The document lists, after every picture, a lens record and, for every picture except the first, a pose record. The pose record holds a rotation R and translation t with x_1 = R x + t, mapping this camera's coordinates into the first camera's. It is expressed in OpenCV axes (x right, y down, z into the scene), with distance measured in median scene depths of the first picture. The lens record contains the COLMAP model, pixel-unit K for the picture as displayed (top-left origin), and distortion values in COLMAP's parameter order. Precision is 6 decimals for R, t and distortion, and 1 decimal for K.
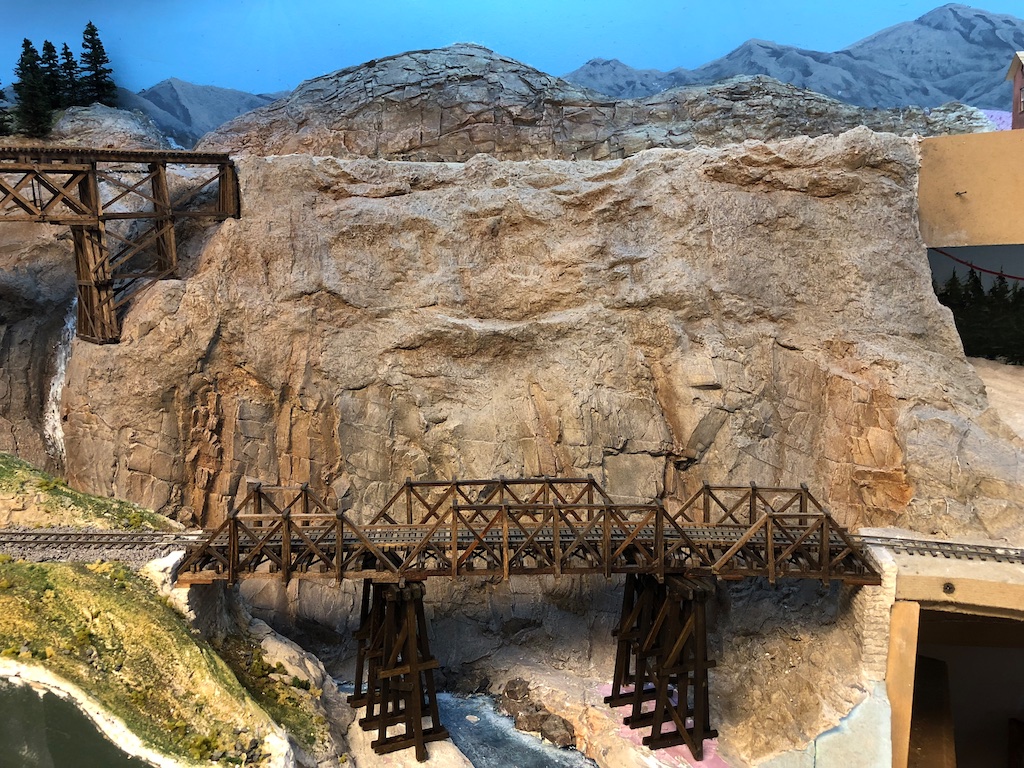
lens RADIAL K [[844.8, 0, 508.5], [0, 844.8, 380.4], [0, 0, 1]] dist [0.014807, 0.002375]
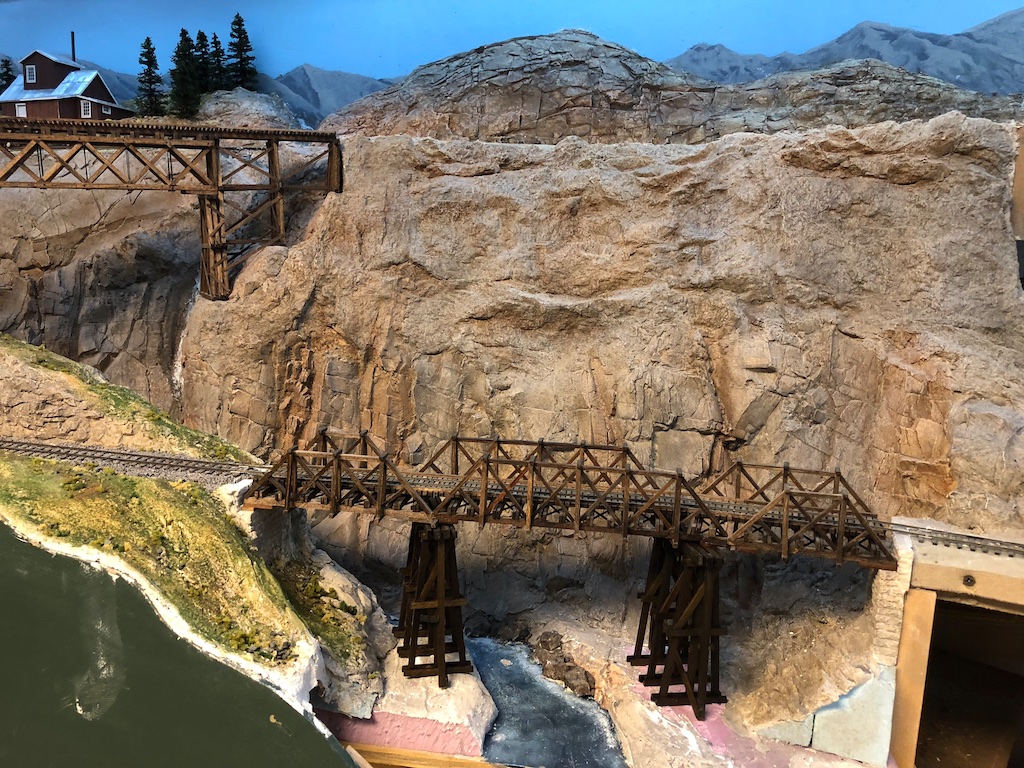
lens RADIAL K [[844.3, 0, 508.7], [0, 844.3, 387.8], [0, 0, 1]] dist [0.032240, -0.035087]
pose [[0.982715, 0.064534, -0.173515, 0.106124], [-0.061046, 0.997812, 0.025370, 0.020176], [0.174773, -0.014339, 0.984504, -0.045121]]
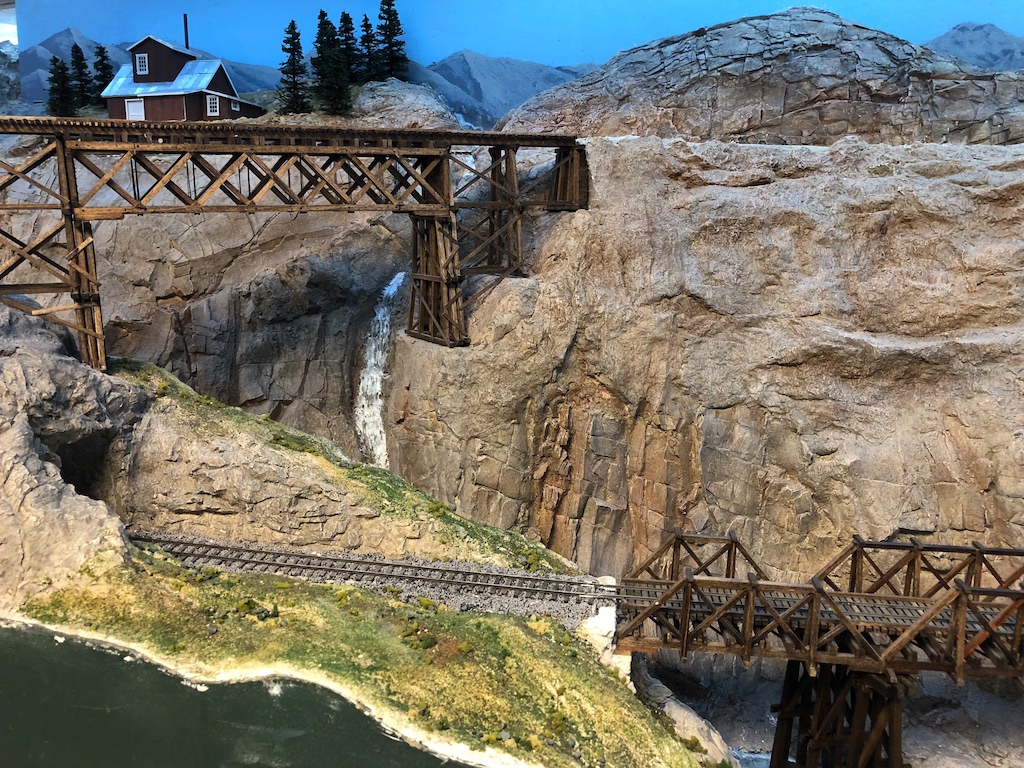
lens RADIAL K [[842.2, 0, 510.6], [0, 842.2, 380.4], [0, 0, 1]] dist [0.029931, -0.042094]
pose [[0.987874, 0.050499, -0.146818, -0.271608], [-0.045442, 0.998259, 0.037599, -0.041893], [0.148461, -0.030471, 0.988449, 0.103147]]
